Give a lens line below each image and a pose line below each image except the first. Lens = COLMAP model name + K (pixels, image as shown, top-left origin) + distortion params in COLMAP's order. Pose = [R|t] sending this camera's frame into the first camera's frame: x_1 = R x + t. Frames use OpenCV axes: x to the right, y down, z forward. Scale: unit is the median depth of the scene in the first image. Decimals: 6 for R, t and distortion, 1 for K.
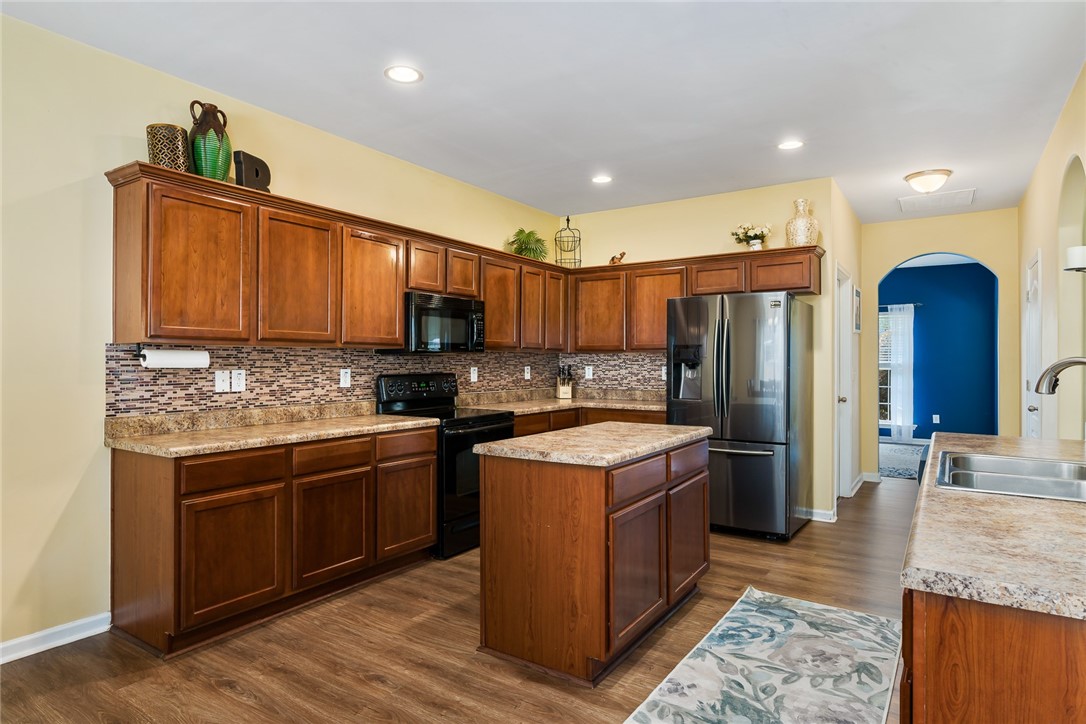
lens RADIAL K [[600.4, 0, 540.1], [0, 600.4, 361.4], [0, 0, 1]] dist [0.017433, 0.000232]
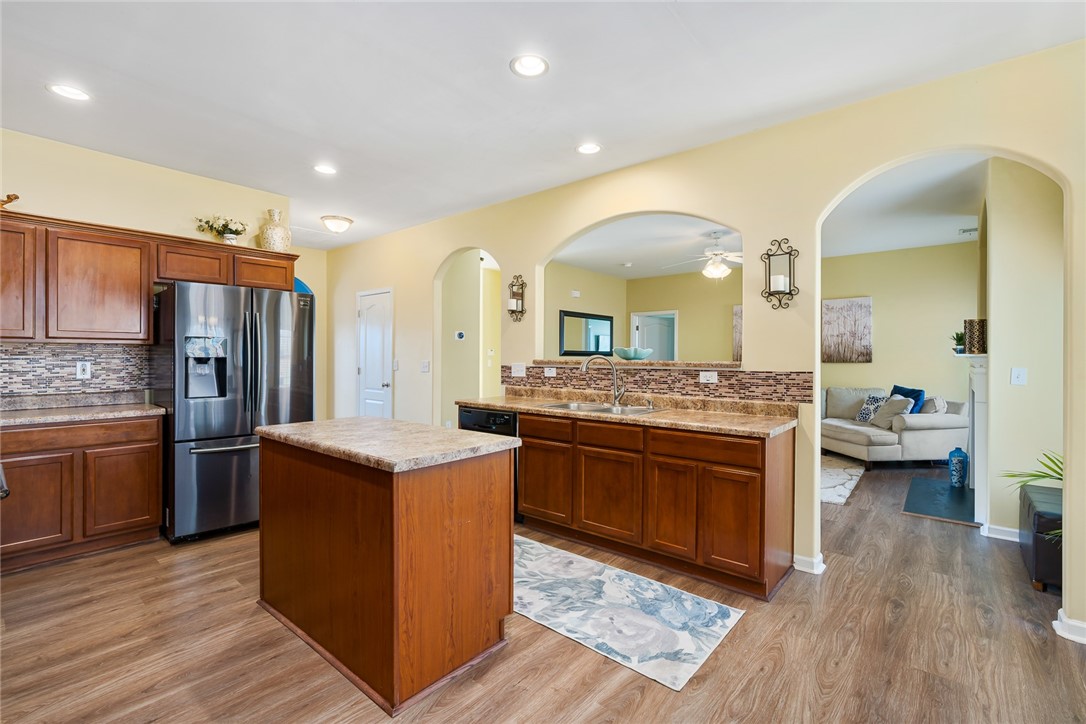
lens RADIAL K [[488.3, 0, 544.5], [0, 488.3, 352.1], [0, 0, 1]] dist [-0.009056, 0.001493]
pose [[0.106440, 0.009809, 0.994271, -0.538214], [-0.005436, 0.999942, -0.009283, -0.001384], [-0.994304, -0.004417, 0.106487, 0.540163]]
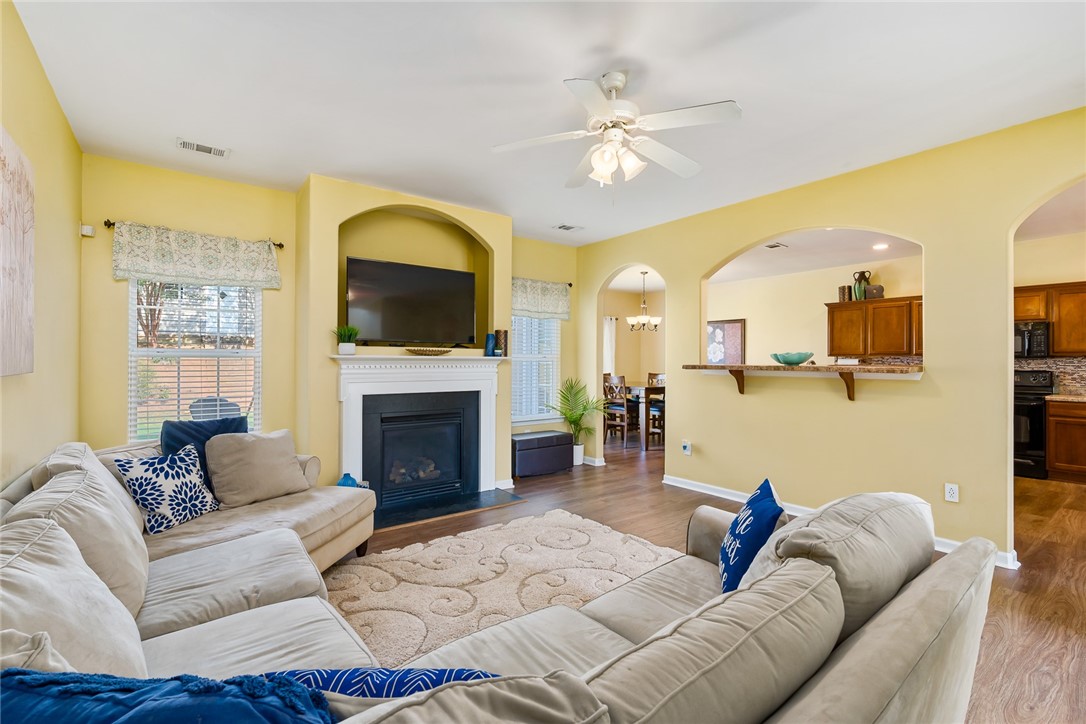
lens RADIAL K [[488.3, 0, 541.9], [0, 488.3, 368.7], [0, 0, 1]] dist [-0.009056, 0.001493]
pose [[-0.307702, 0.012202, -0.951404, 1.815992], [-0.002495, 0.999904, 0.013631, 0.000979], [0.951479, 0.006568, -0.307642, 0.248127]]
